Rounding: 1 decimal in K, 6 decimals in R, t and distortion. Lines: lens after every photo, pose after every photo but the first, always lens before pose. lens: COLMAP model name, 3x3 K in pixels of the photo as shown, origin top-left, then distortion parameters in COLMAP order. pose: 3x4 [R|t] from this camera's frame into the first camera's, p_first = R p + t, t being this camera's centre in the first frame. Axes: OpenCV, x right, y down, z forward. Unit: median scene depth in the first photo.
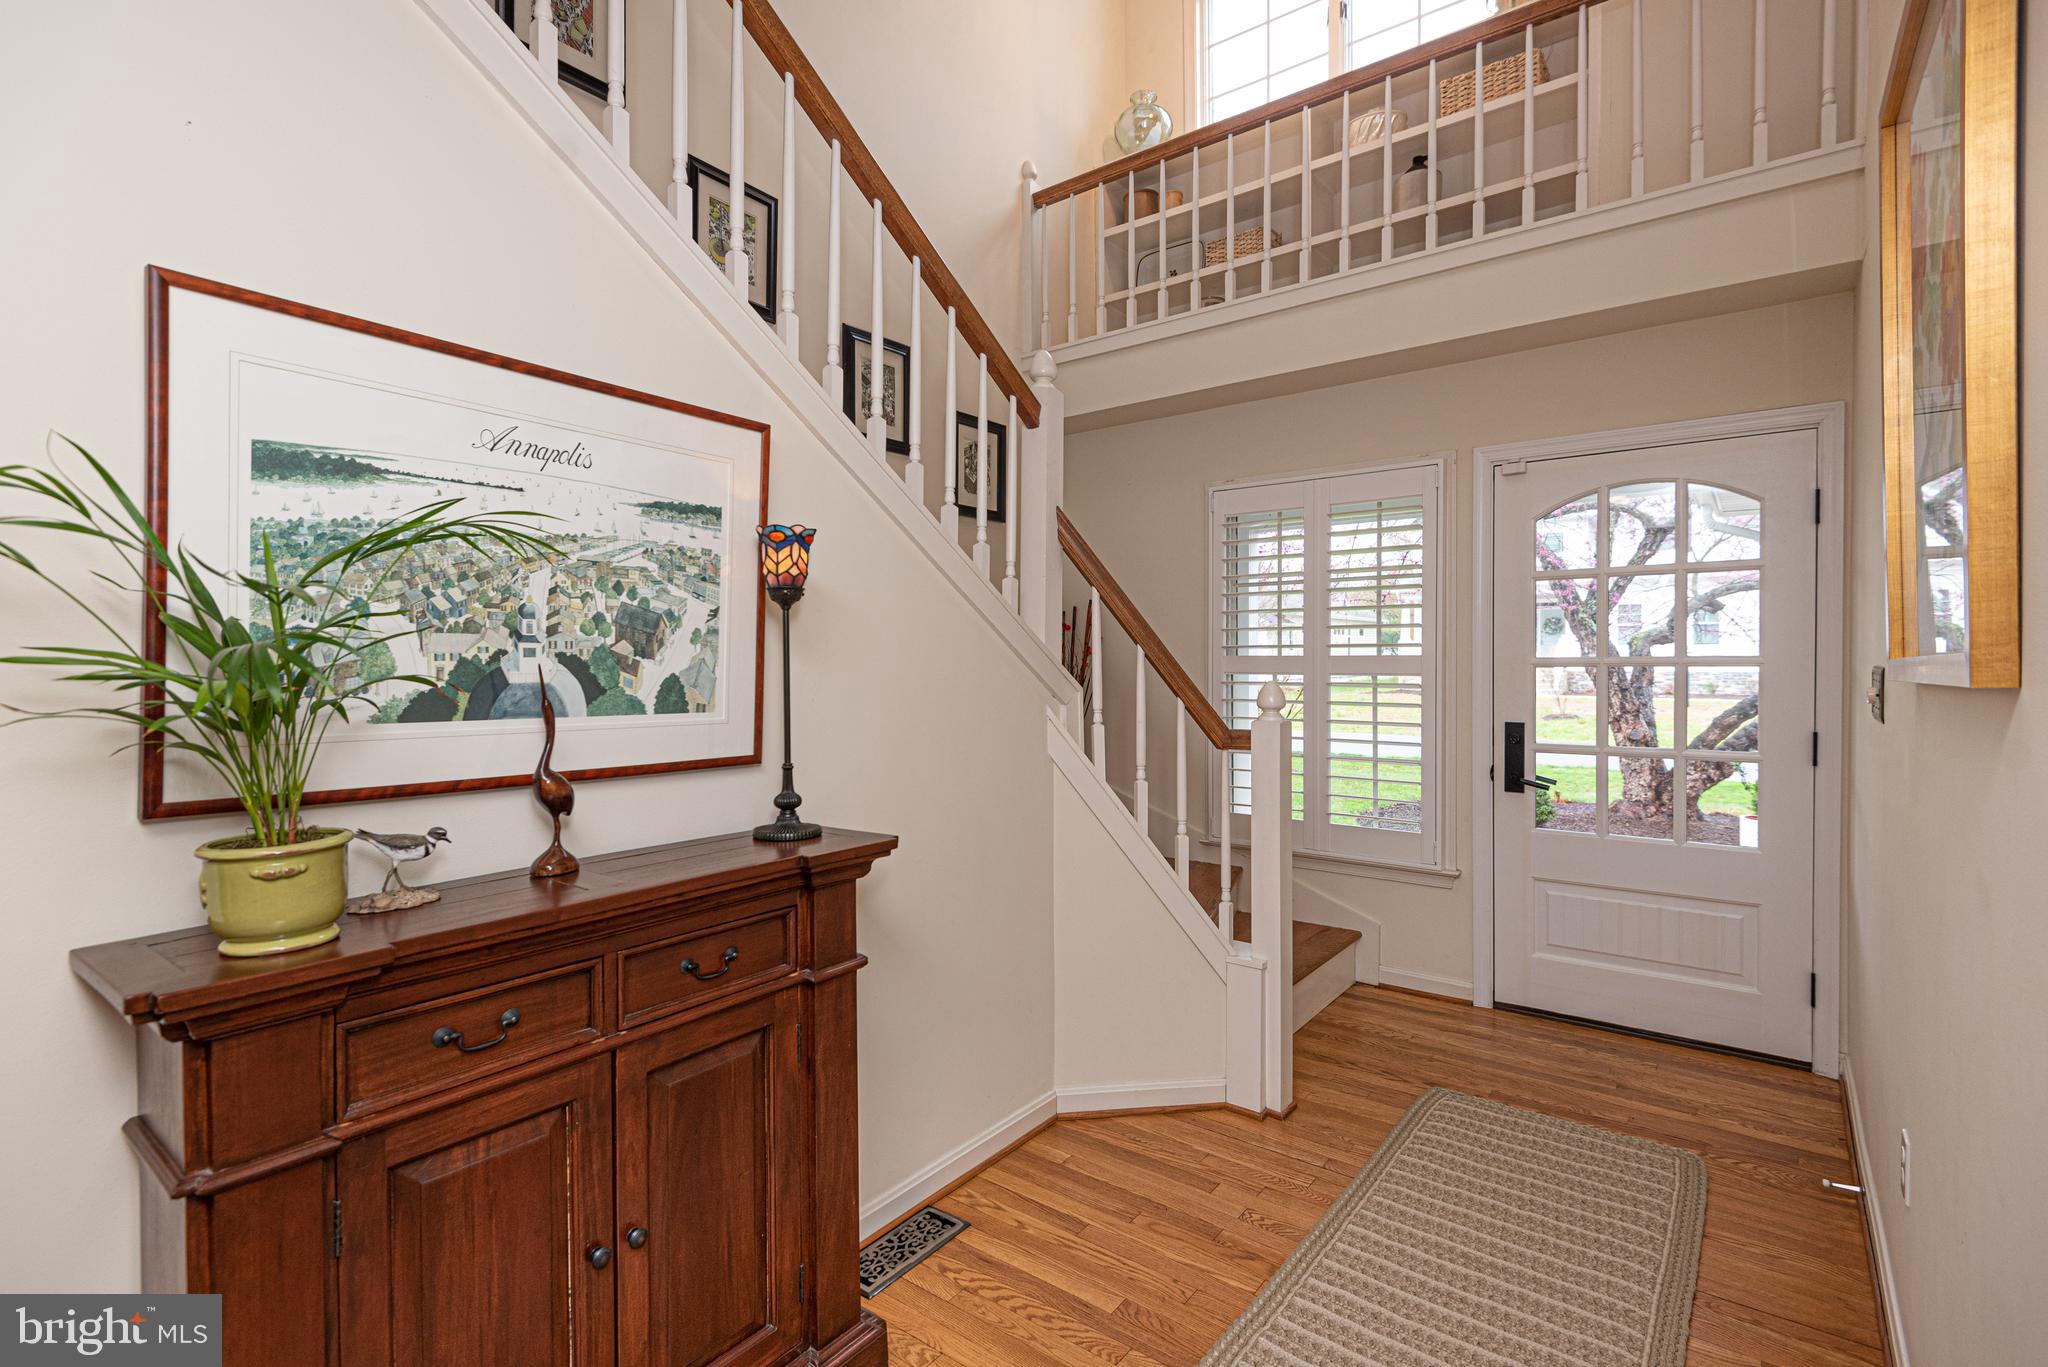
lens RADIAL K [[971.8, 0, 1021.1], [0, 971.8, 674.8], [0, 0, 1]] dist [-0.015923, -0.000827]
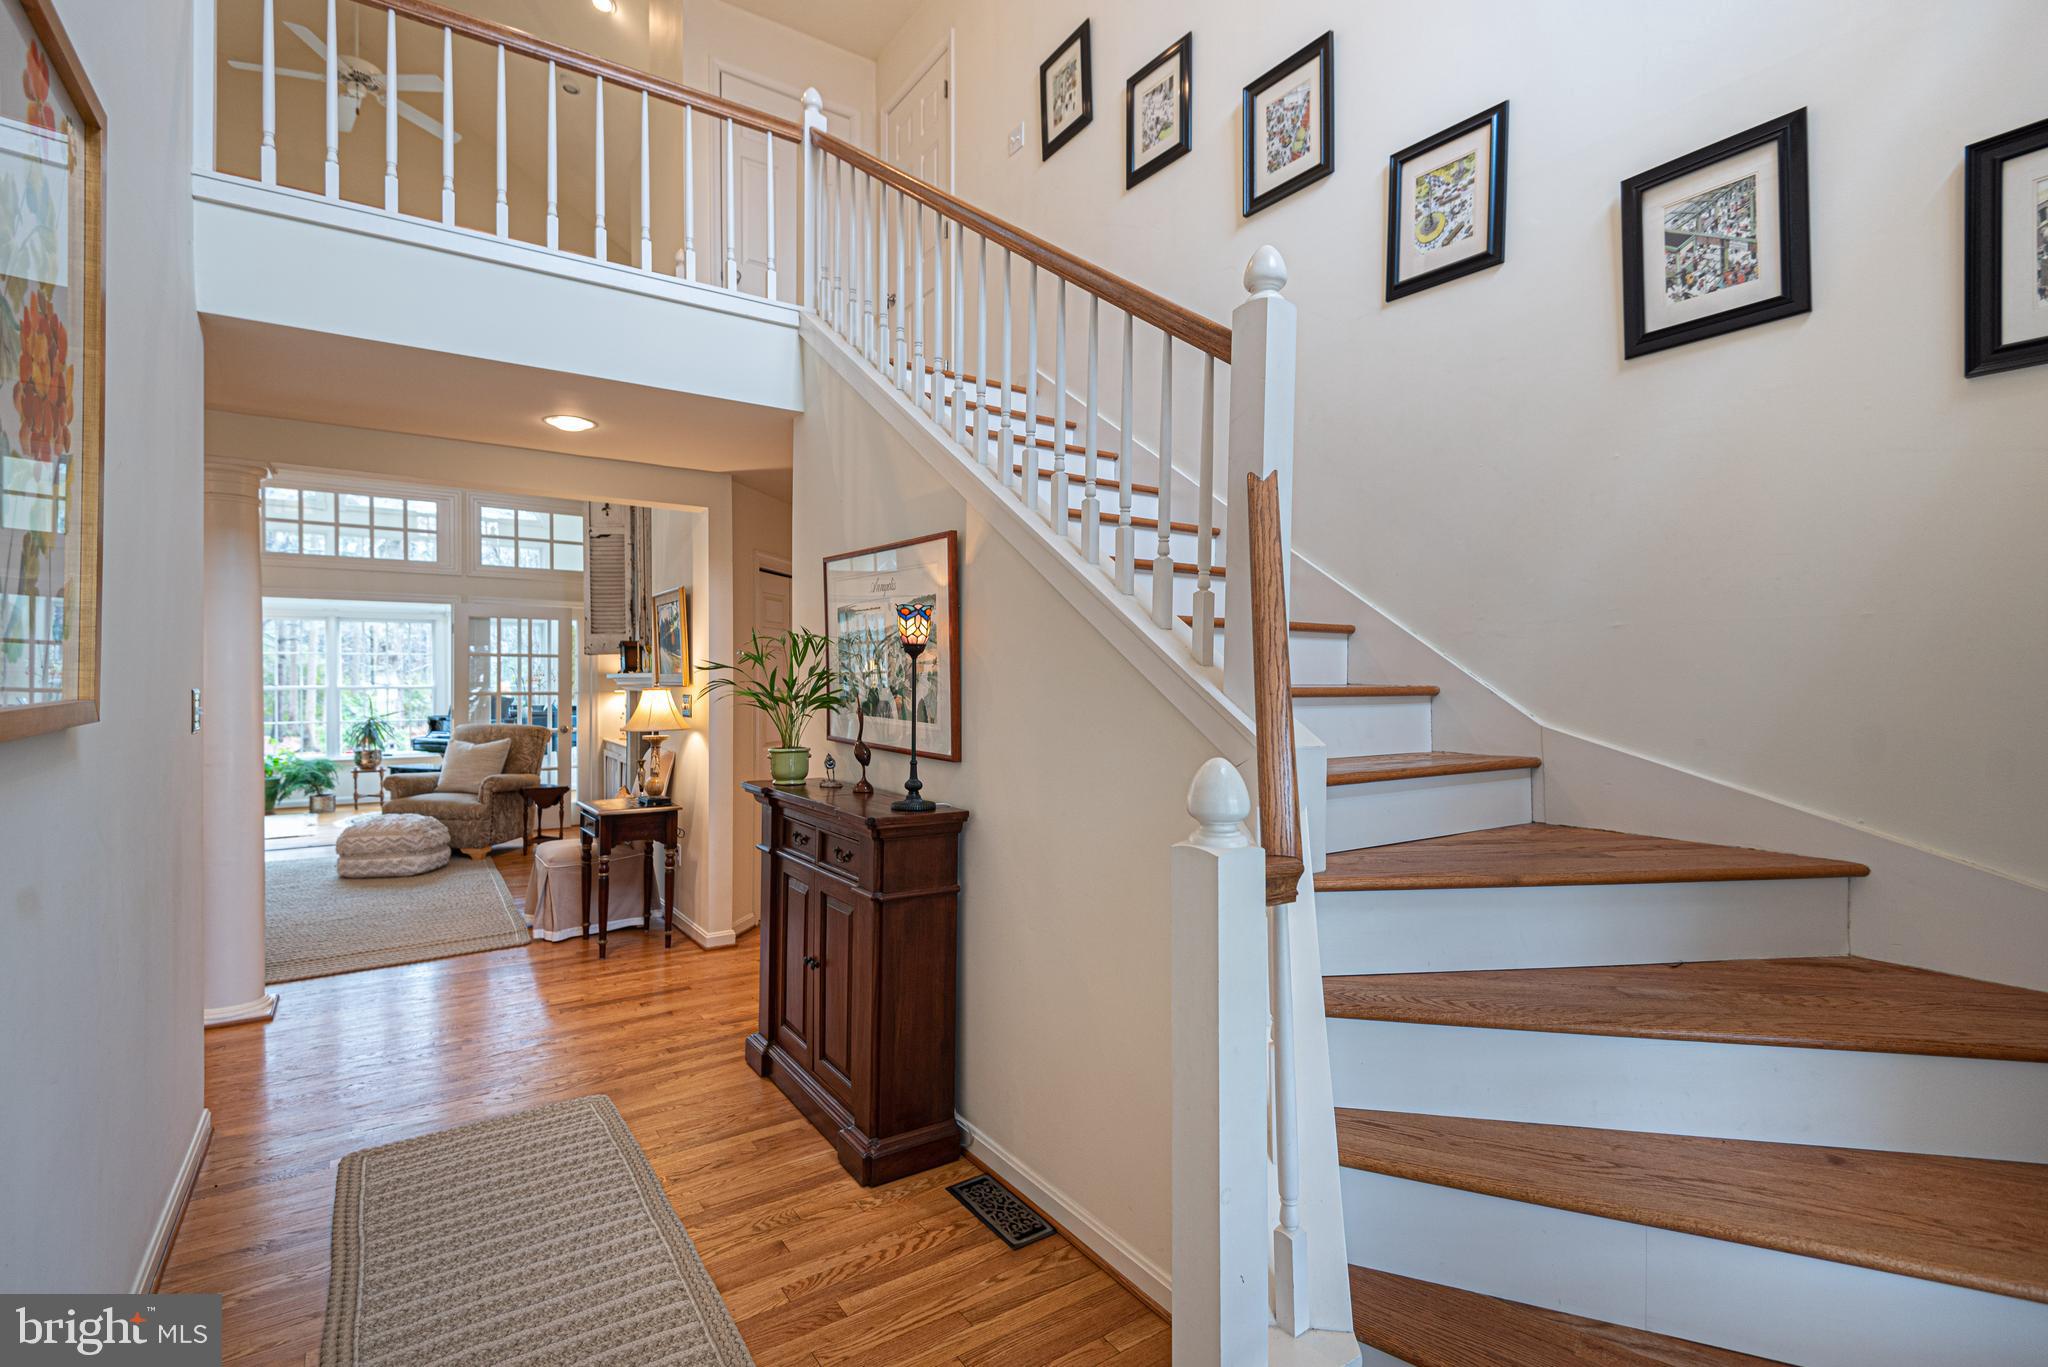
lens RADIAL K [[955.6, 0, 1024.0], [0, 955.6, 683.5], [0, 0, 1]] dist [0.034698, -0.000080]
pose [[-0.319559, 0.008378, -0.947529, 1.120662], [-0.023440, 0.999585, 0.016744, -0.056728], [0.947277, 0.027561, -0.319230, 1.630709]]
